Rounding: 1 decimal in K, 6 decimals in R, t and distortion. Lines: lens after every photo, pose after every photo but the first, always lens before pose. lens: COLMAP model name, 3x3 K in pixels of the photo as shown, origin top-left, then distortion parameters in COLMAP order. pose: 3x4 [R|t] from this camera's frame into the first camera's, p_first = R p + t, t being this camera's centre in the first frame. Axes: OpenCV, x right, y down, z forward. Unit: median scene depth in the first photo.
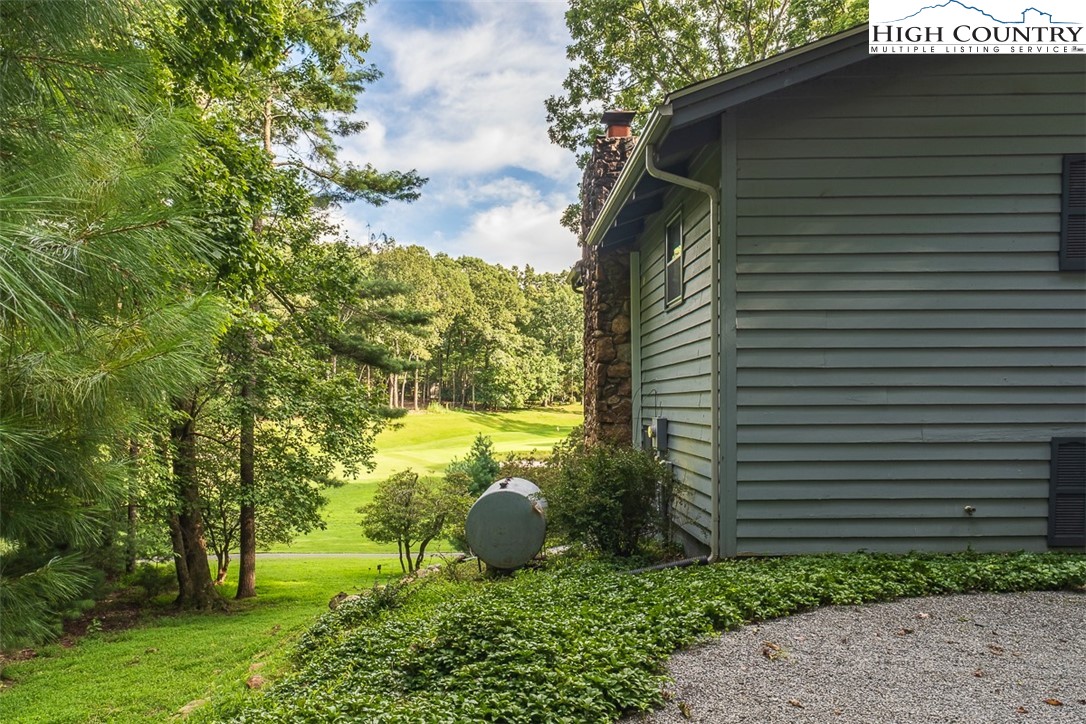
lens RADIAL K [[752.3, 0, 478.9], [0, 752.3, 452.1], [0, 0, 1]] dist [0.001808, 0.002437]
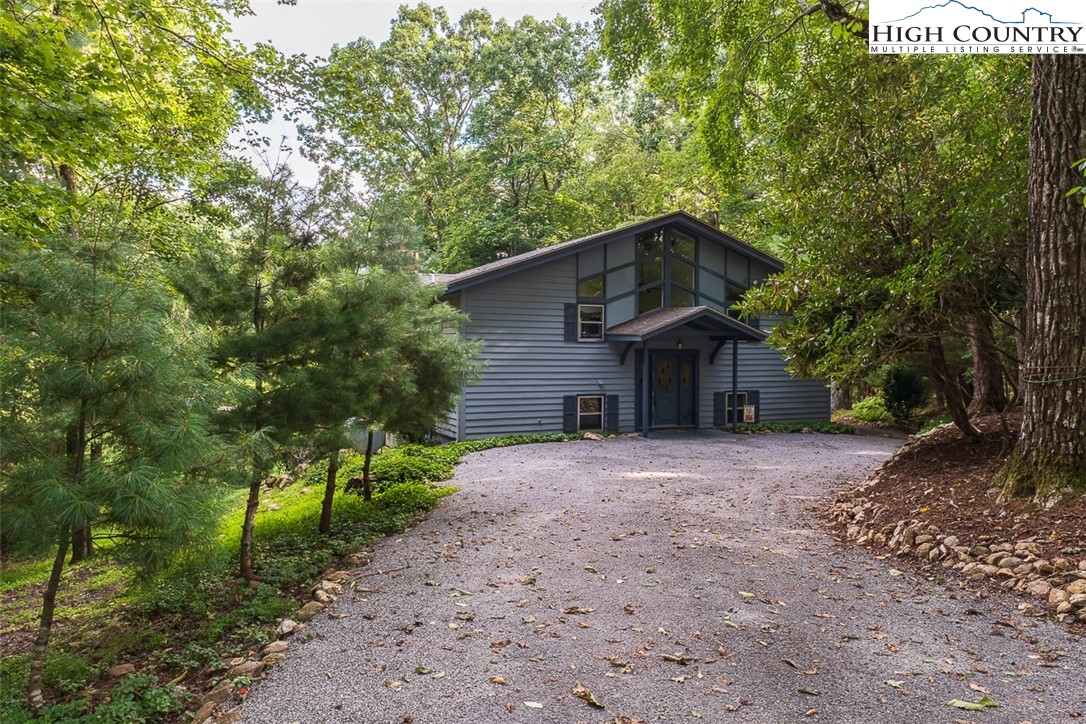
lens RADIAL K [[819.6, 0, 541.2], [0, 819.6, 343.4], [0, 0, 1]] dist [0.001728, 0.000243]
pose [[0.884738, 0.014406, 0.465867, -0.833187], [0.011953, 0.998492, -0.053576, -0.053073], [-0.465936, 0.052969, 0.883232, -1.833353]]
